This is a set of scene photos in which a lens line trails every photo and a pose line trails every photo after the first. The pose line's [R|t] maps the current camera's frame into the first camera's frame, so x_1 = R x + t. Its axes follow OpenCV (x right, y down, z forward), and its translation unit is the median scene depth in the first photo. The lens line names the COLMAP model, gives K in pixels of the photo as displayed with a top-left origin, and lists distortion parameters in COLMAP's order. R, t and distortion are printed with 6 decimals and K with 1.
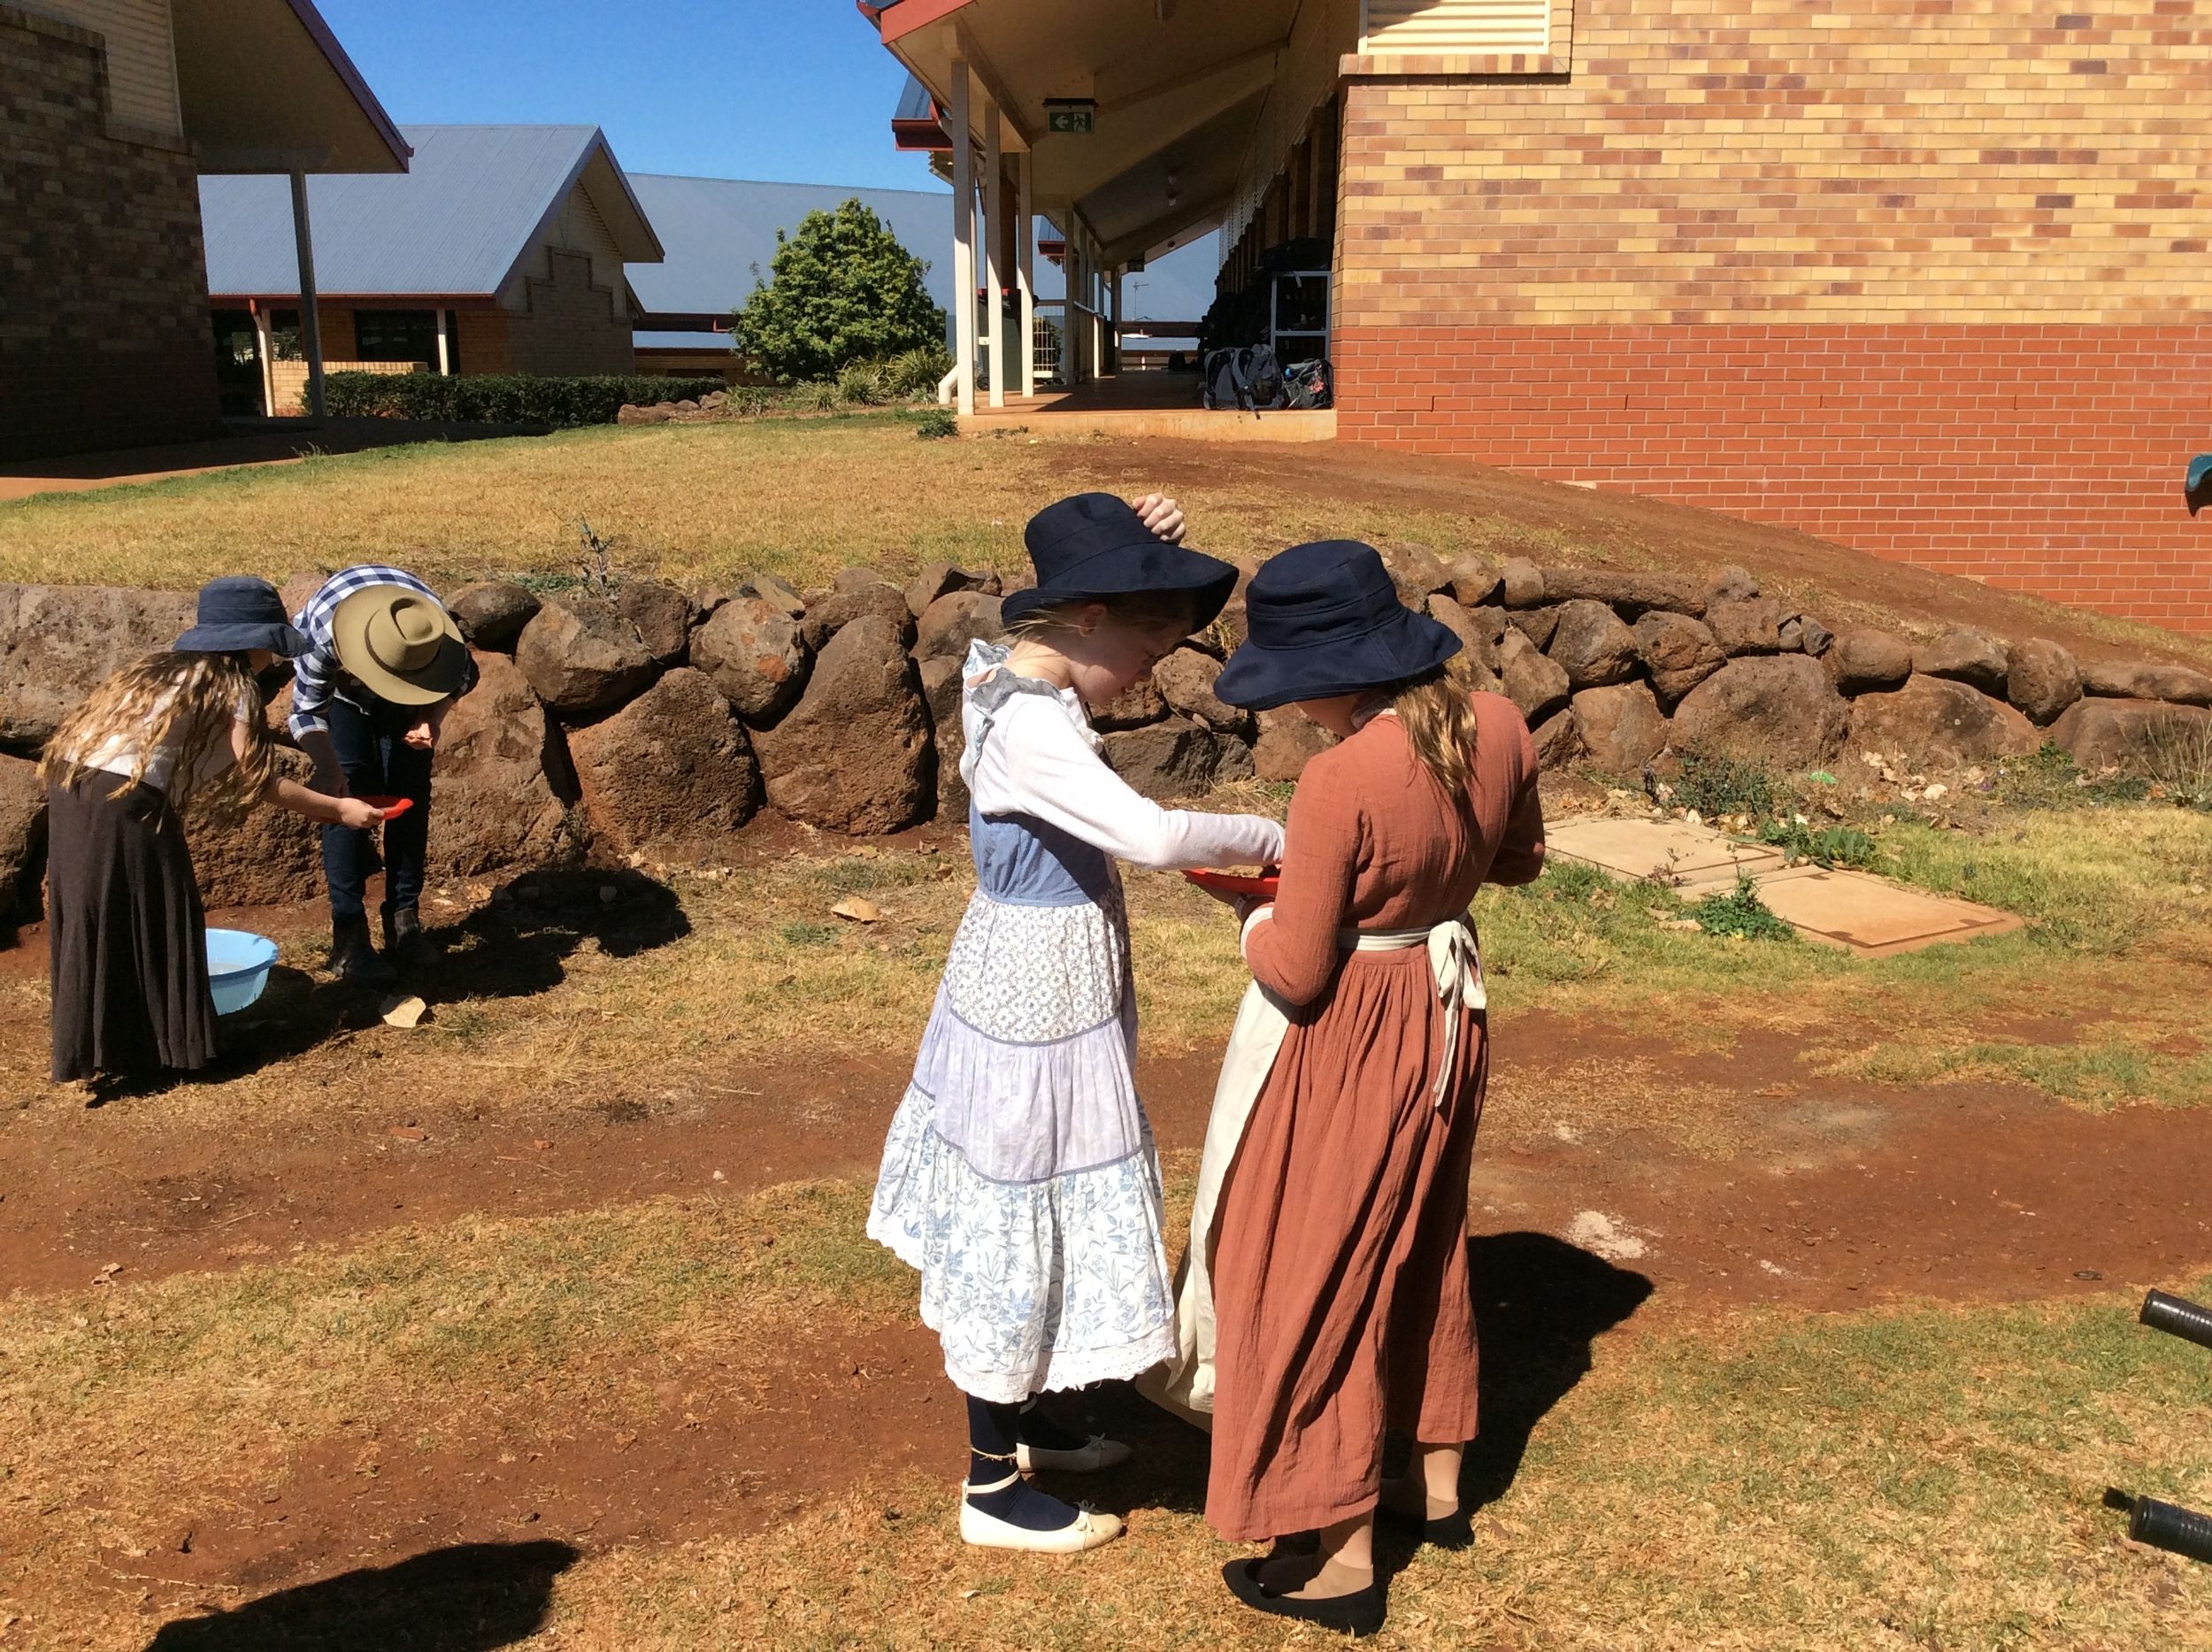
lens RADIAL K [[2027.7, 0, 1106.0], [0, 2027.7, 826.0], [0, 0, 1]] dist [0.147040, -0.242180]
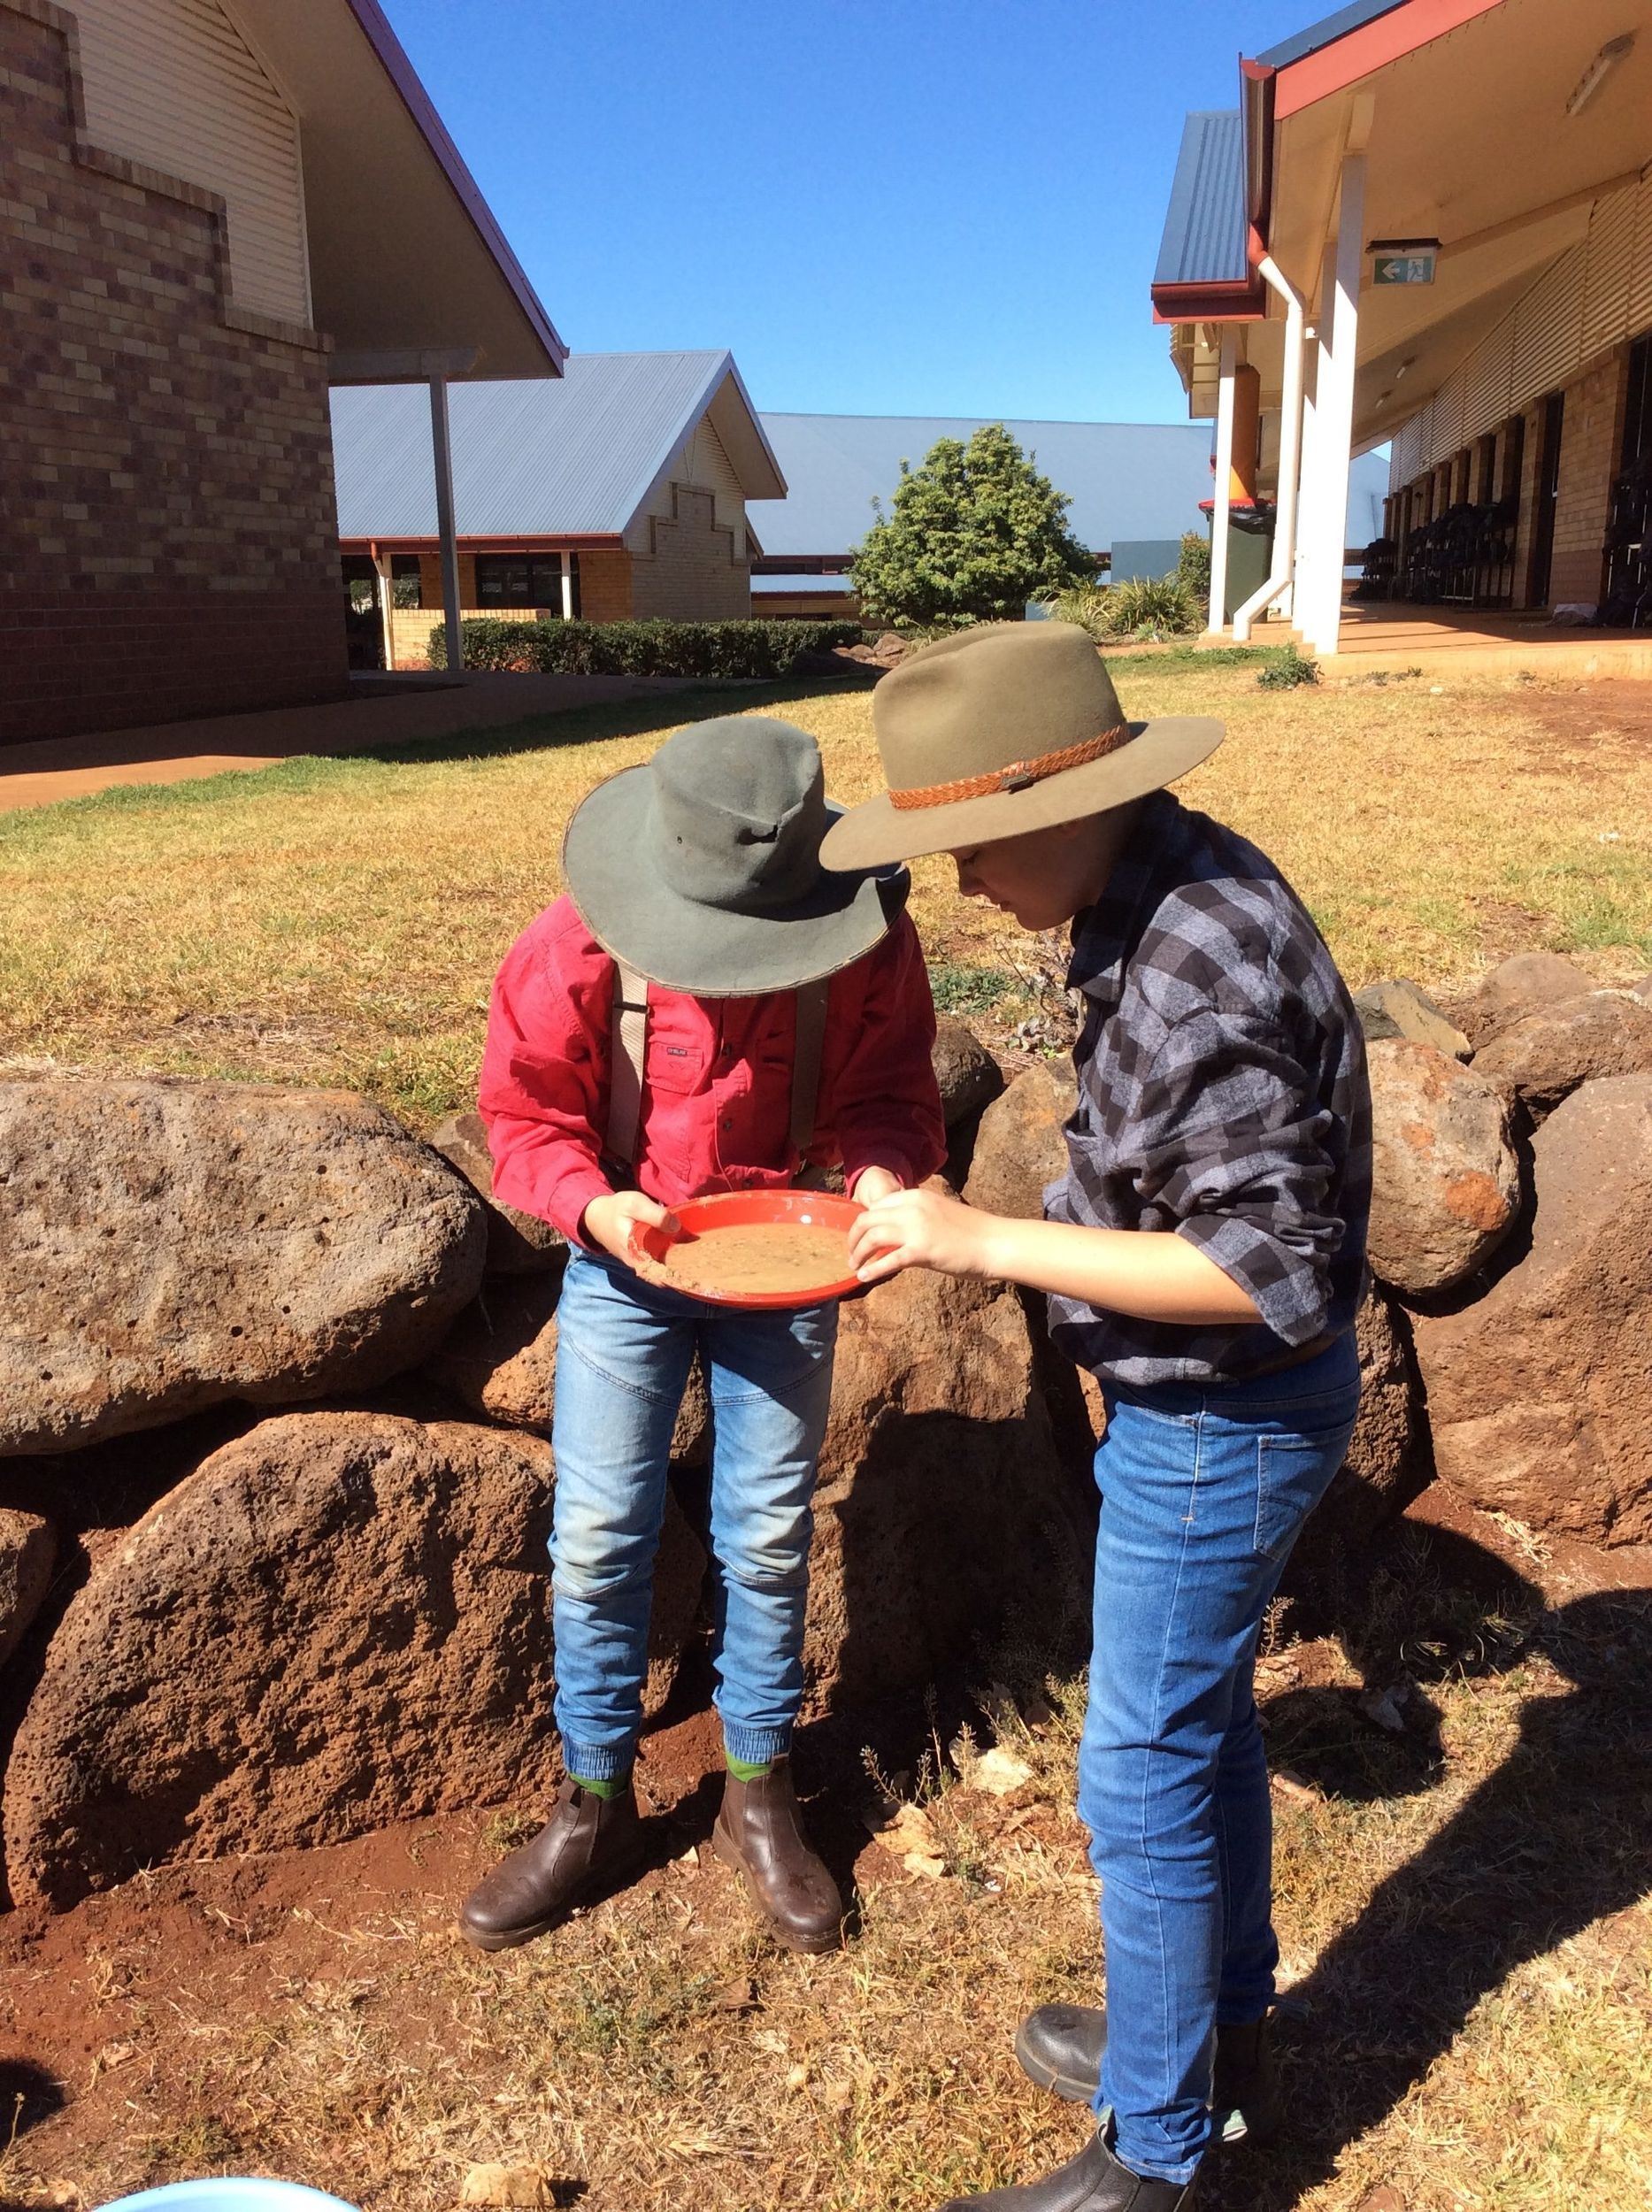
lens RADIAL K [[2036.1, 0, 826.0], [0, 2036.1, 1106.0], [0, 0, 1]] dist [0.241104, -0.633136]
pose [[0.985667, 0.027765, -0.166403, -0.091064], [-0.025163, 0.999526, 0.017726, -0.040731], [0.166817, -0.013285, 0.985898, 0.198694]]
